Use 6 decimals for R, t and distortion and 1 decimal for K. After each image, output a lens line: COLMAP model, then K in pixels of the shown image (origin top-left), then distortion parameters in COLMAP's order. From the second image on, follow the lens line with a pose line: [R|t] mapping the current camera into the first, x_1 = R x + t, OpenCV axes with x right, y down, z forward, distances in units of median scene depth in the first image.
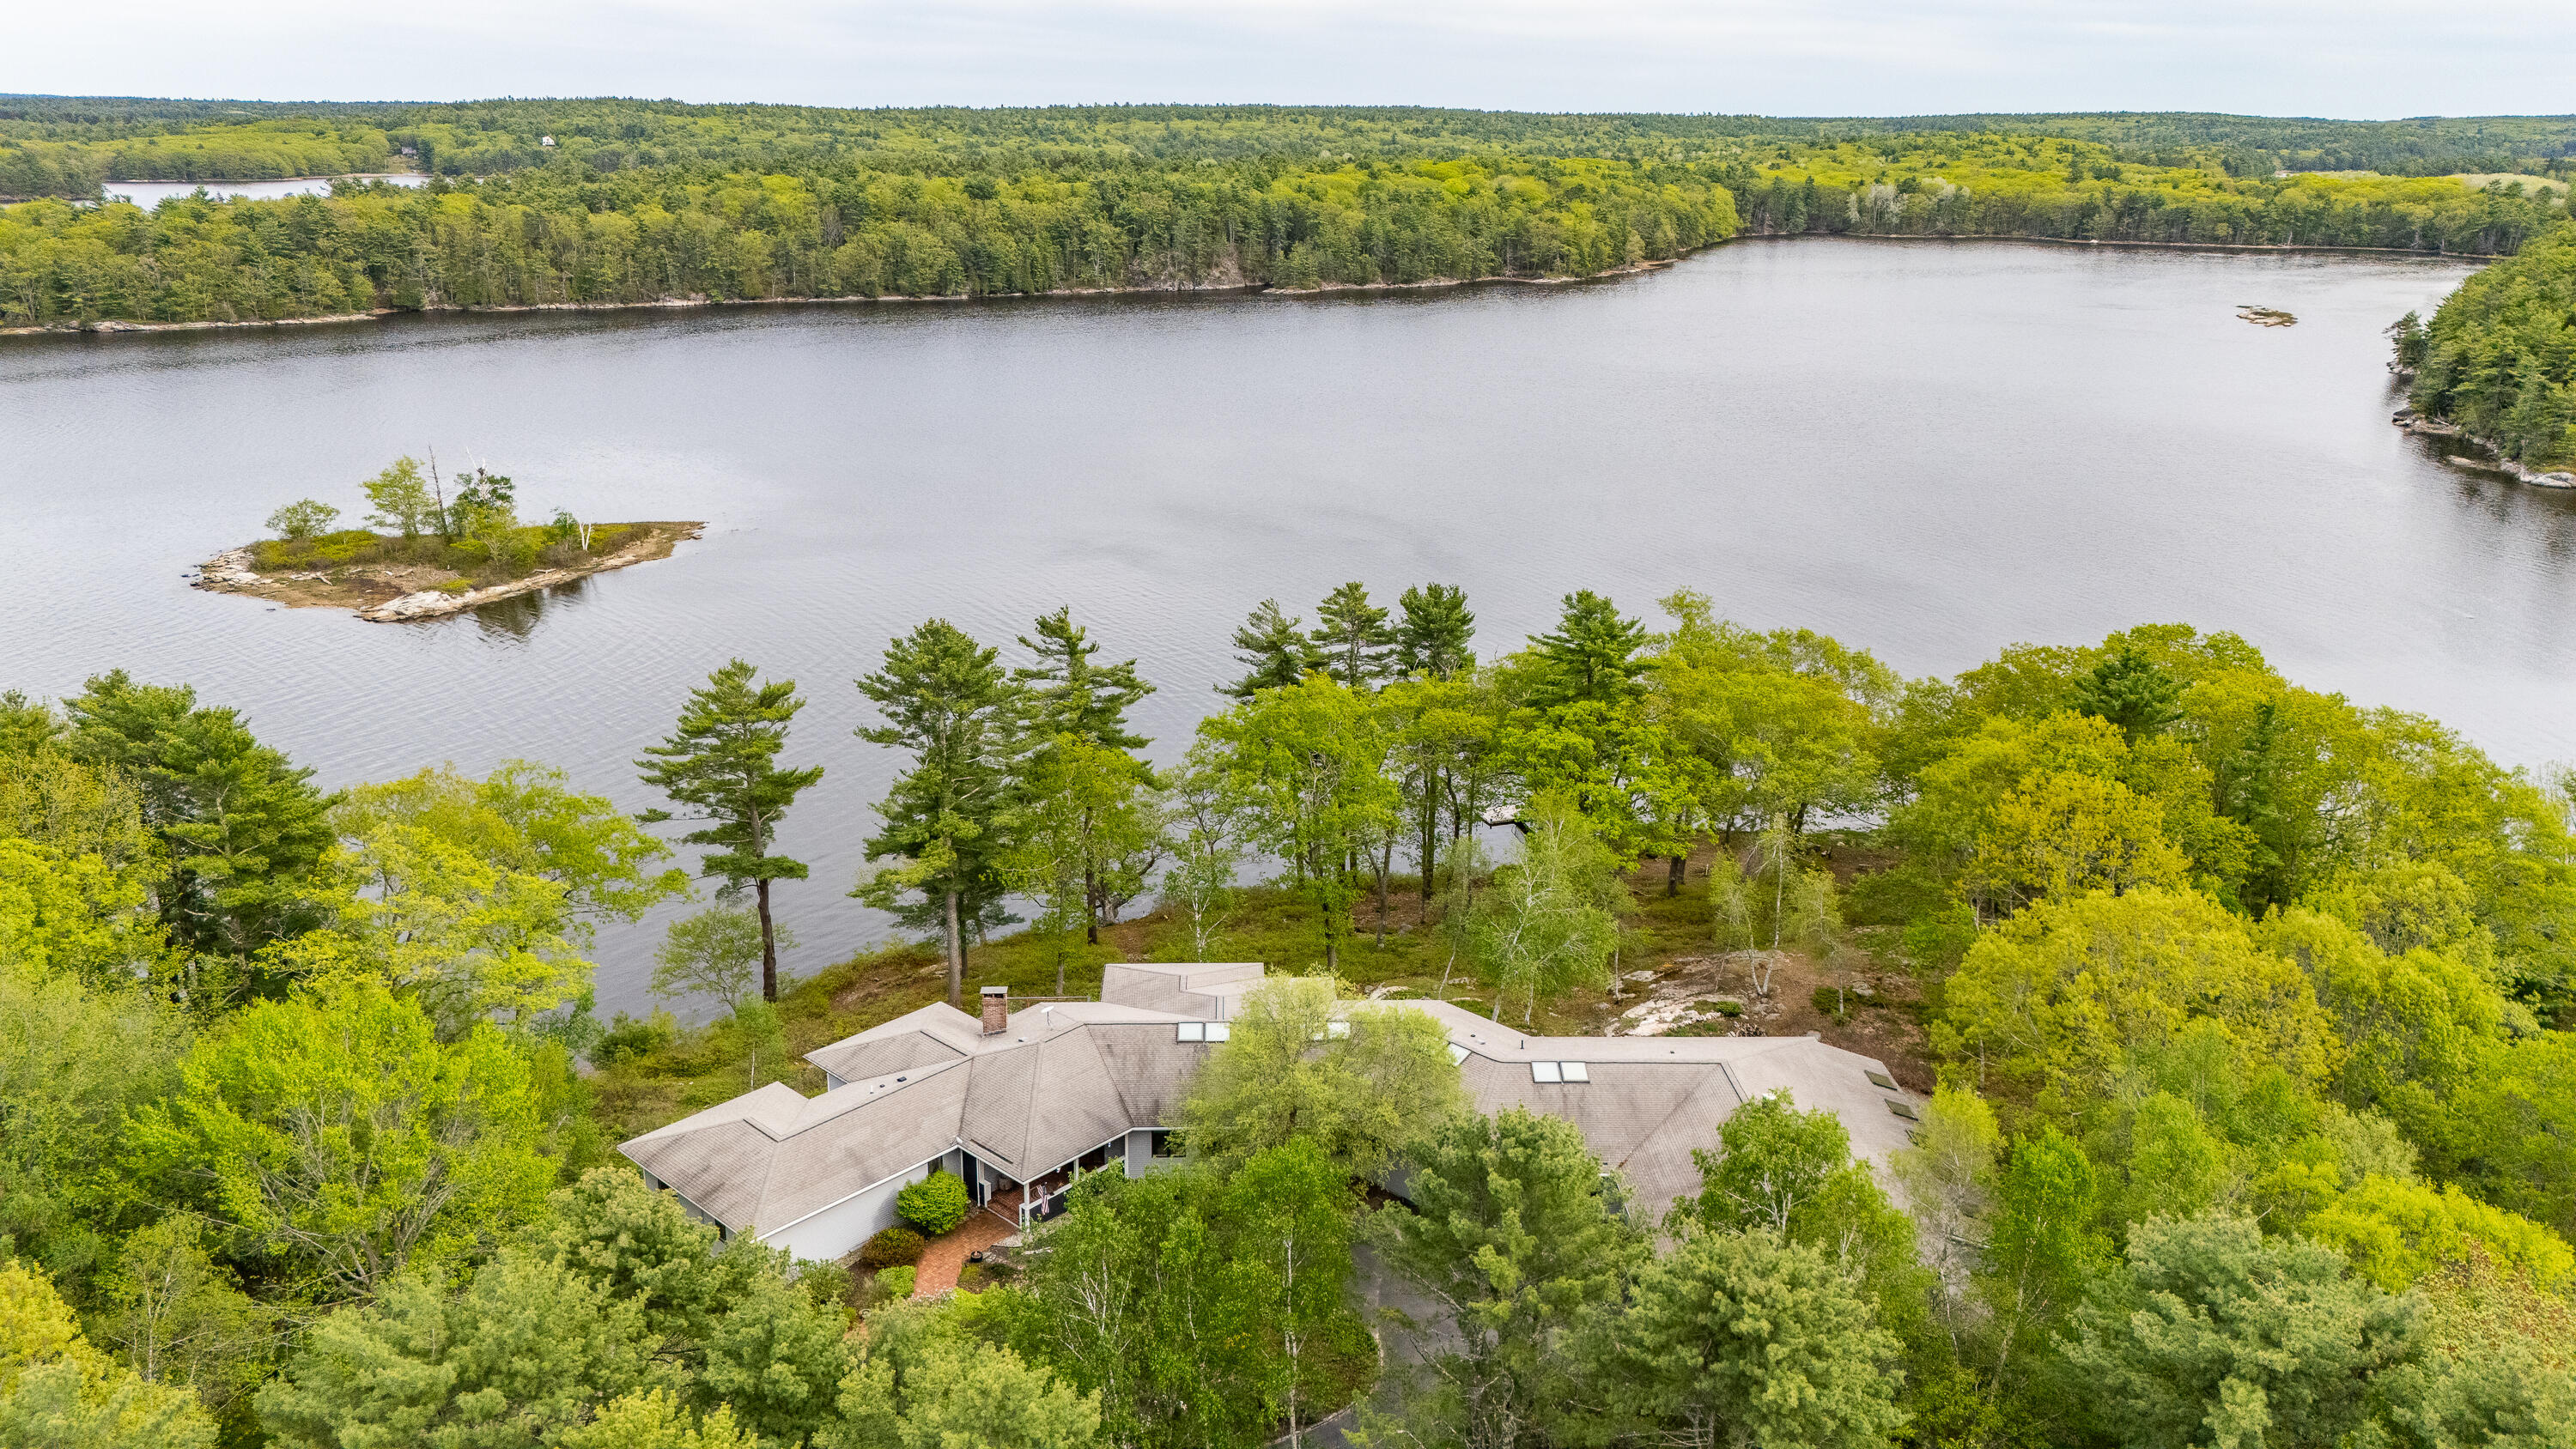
lens RADIAL K [[1892.2, 0, 1286.7], [0, 1892.2, 722.9], [0, 0, 1]] dist [0.072477, -0.061432]
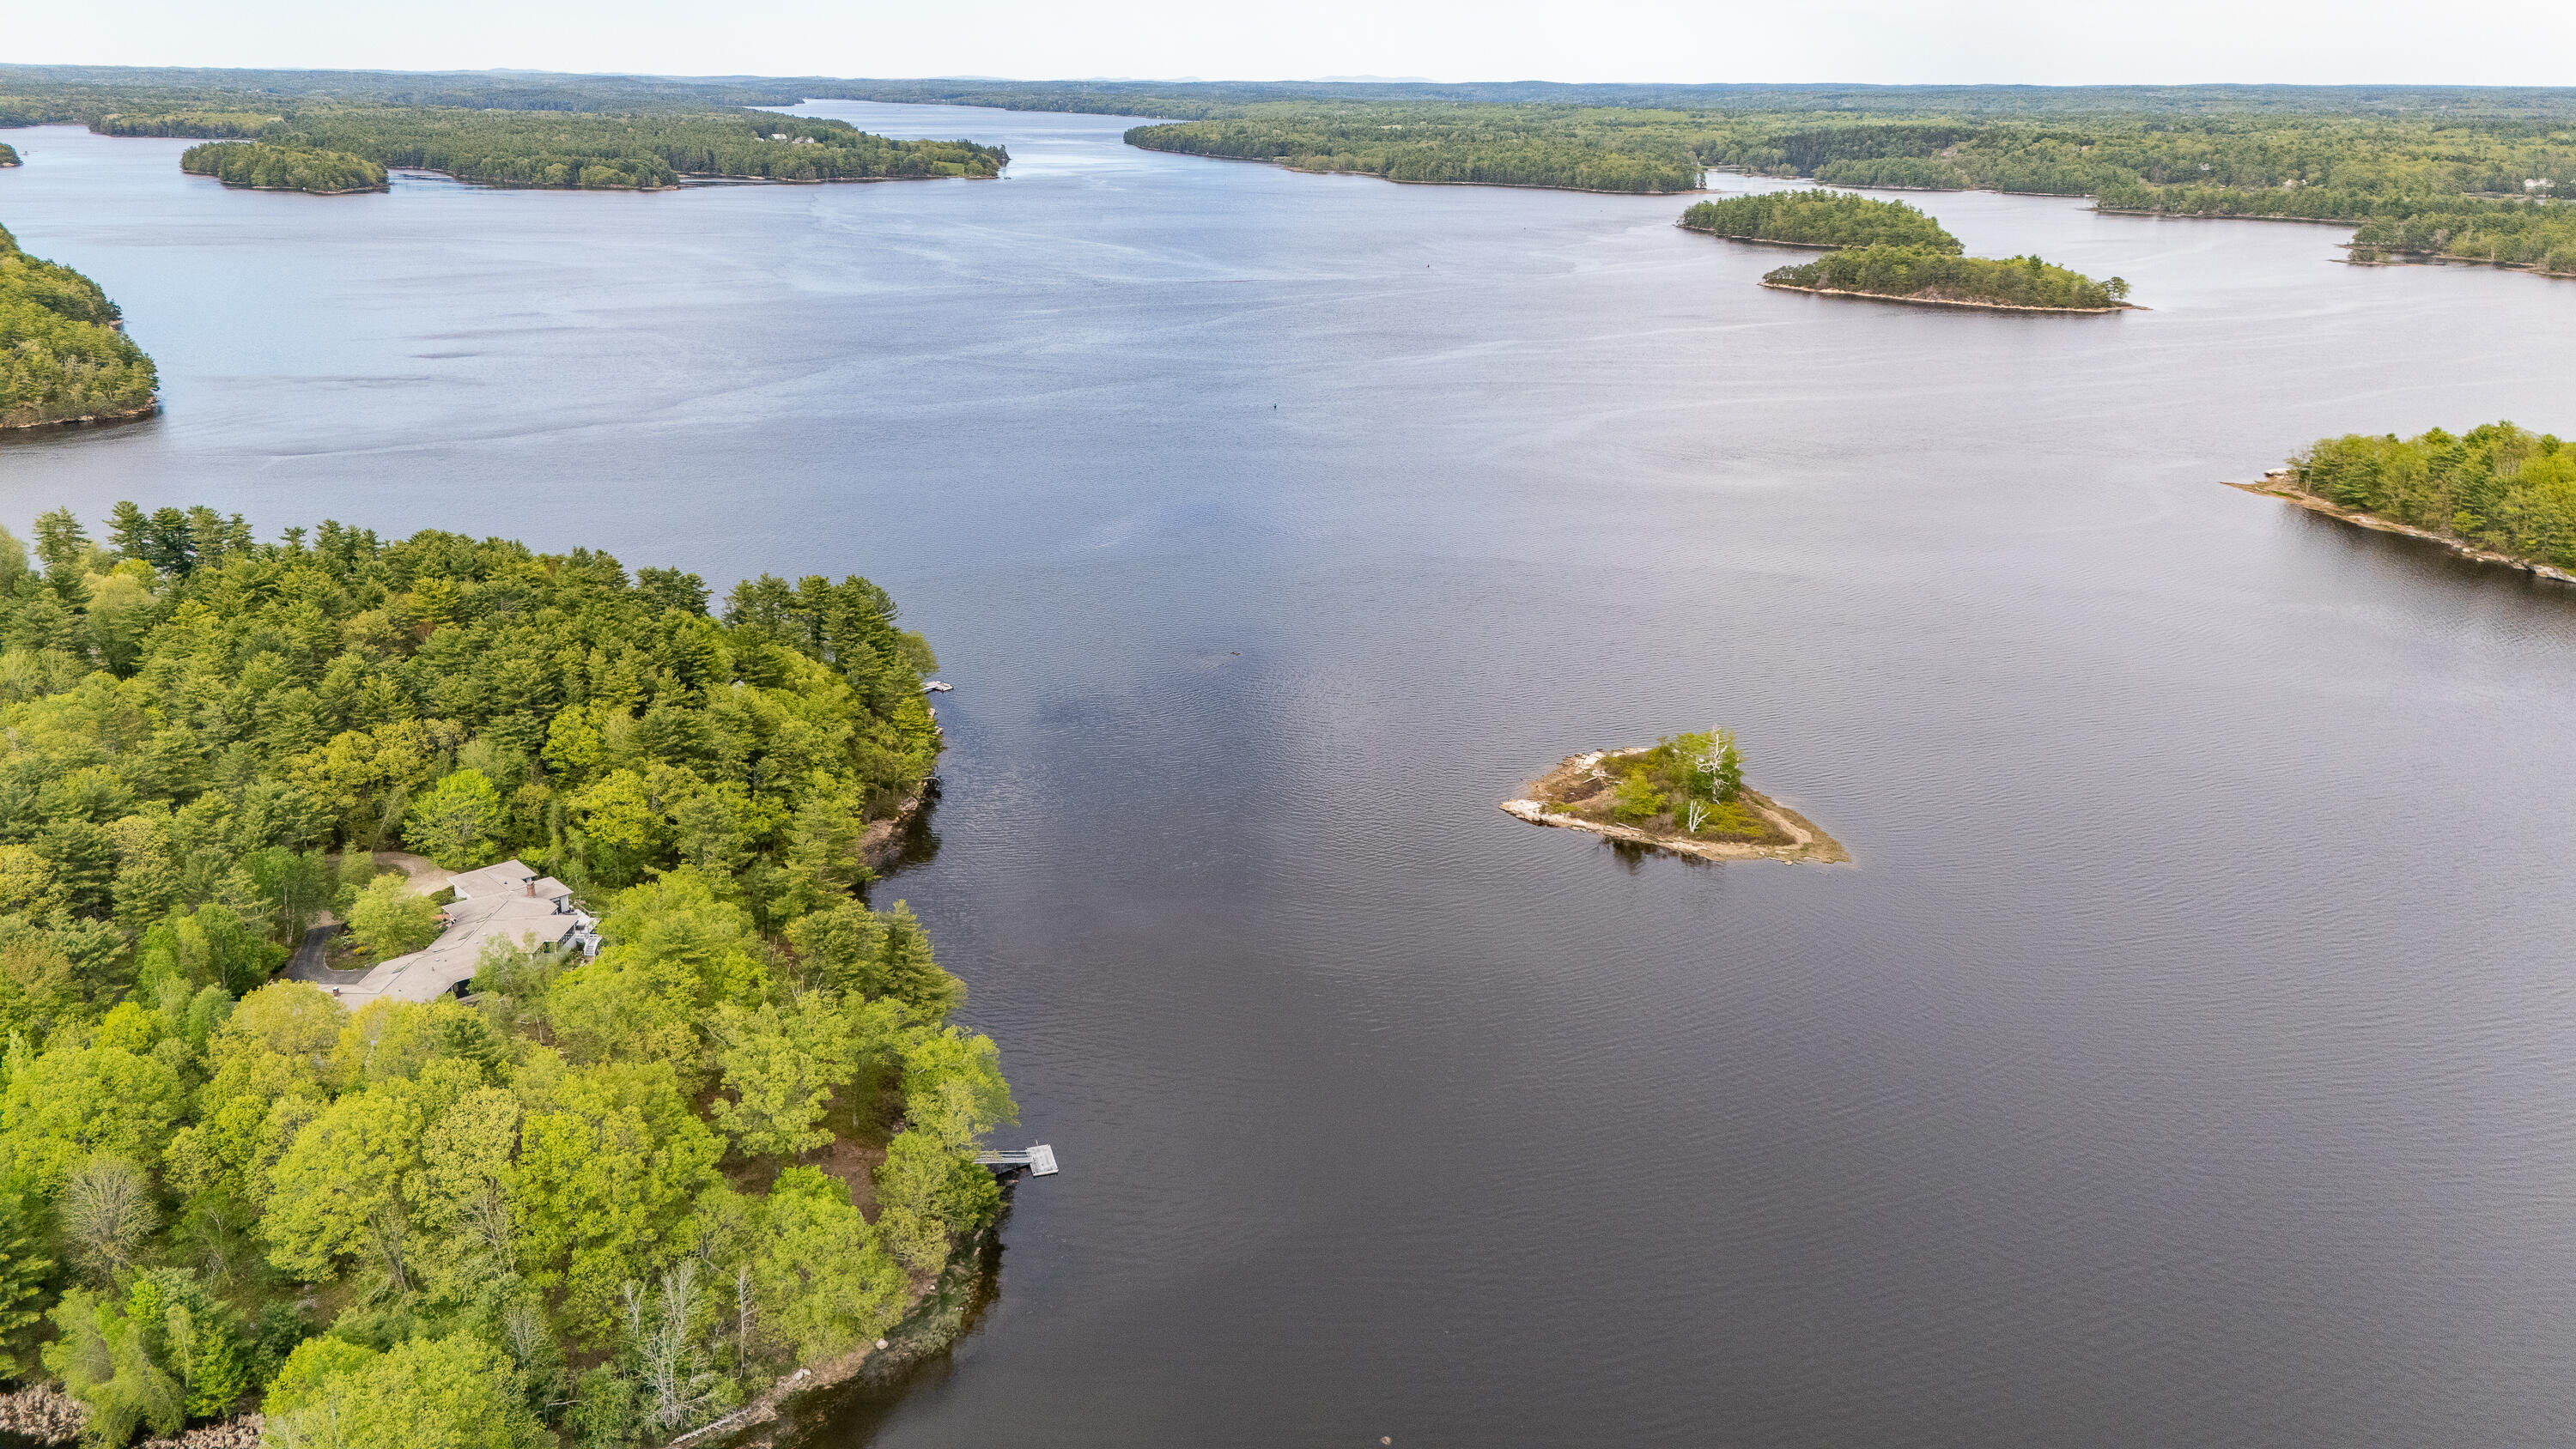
lens RADIAL K [[1892.2, 0, 1287.6], [0, 1892.2, 724.4], [0, 0, 1]] dist [0.072477, -0.061432]
pose [[-0.065920, 0.310001, -0.948448, 0.363777], [-0.309727, 0.897208, 0.314780, -0.198769], [0.948538, 0.314510, 0.036872, 0.270161]]
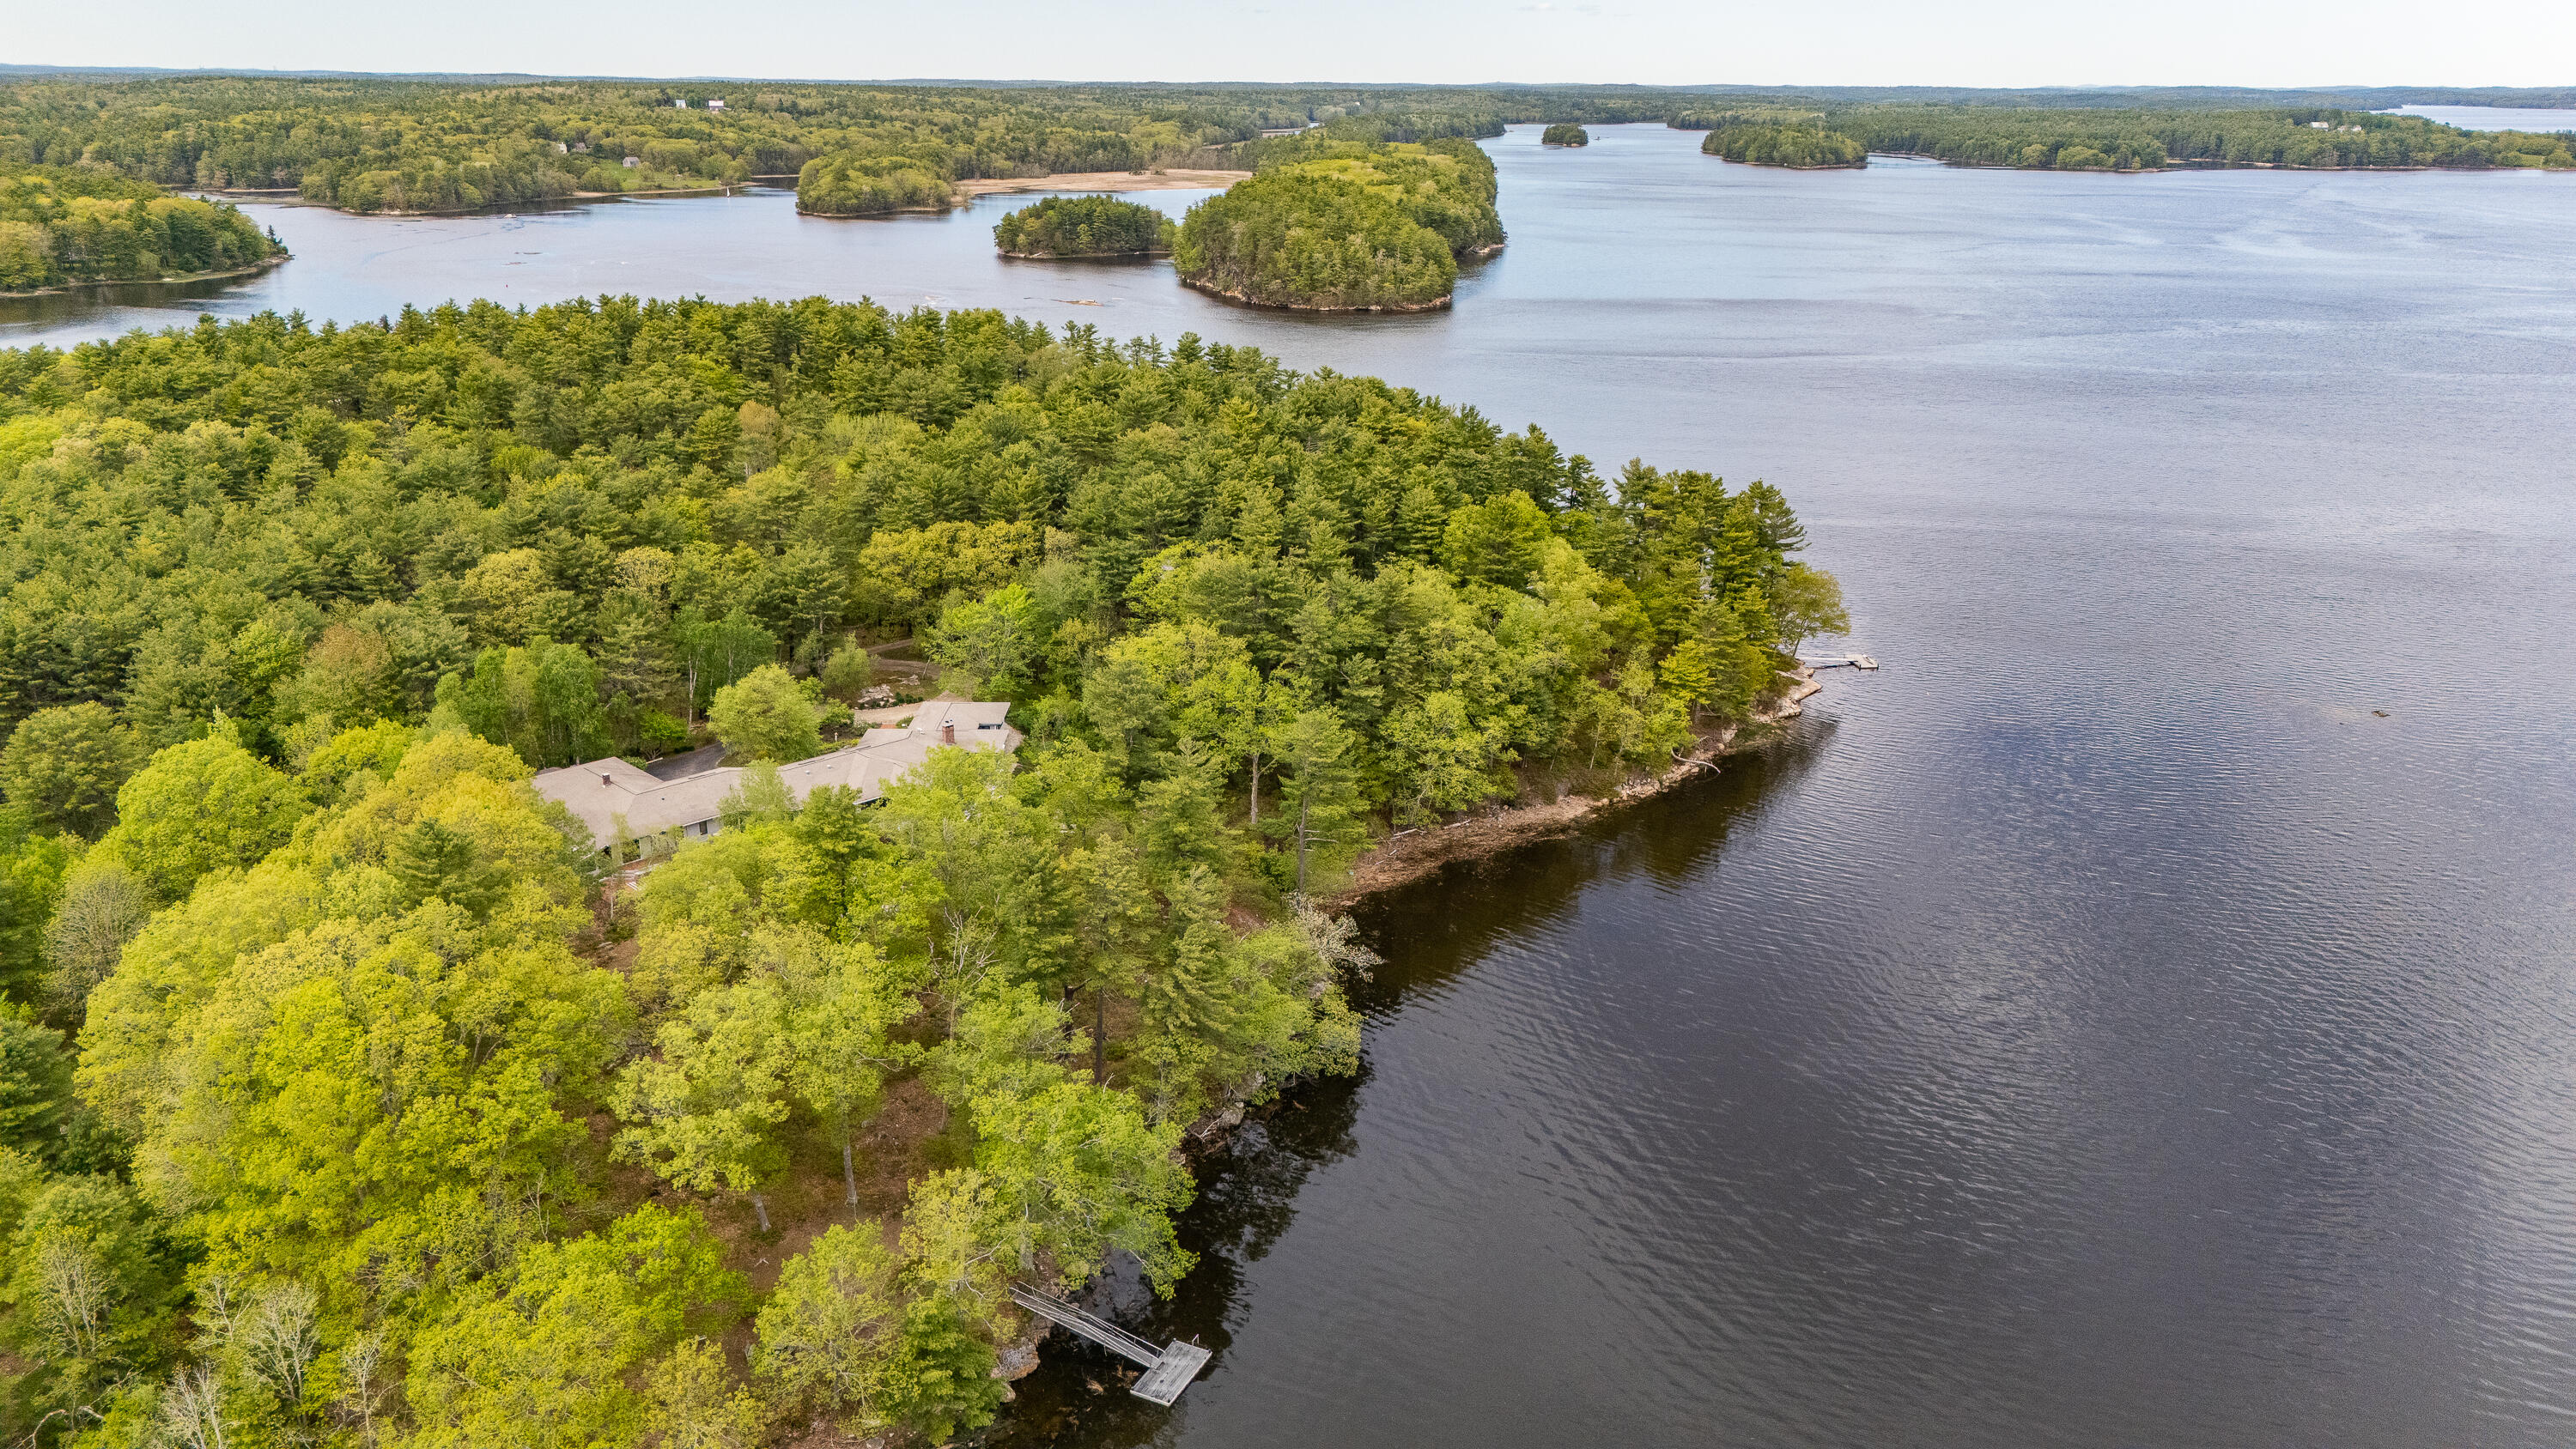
lens RADIAL K [[1892.2, 0, 1290.7], [0, 1892.2, 730.9], [0, 0, 1]] dist [0.072477, -0.061432]
pose [[-0.725606, 0.205627, -0.656668, 0.152060], [-0.224057, 0.831697, 0.508014, -0.156715], [0.650610, 0.515749, -0.557412, 0.354902]]
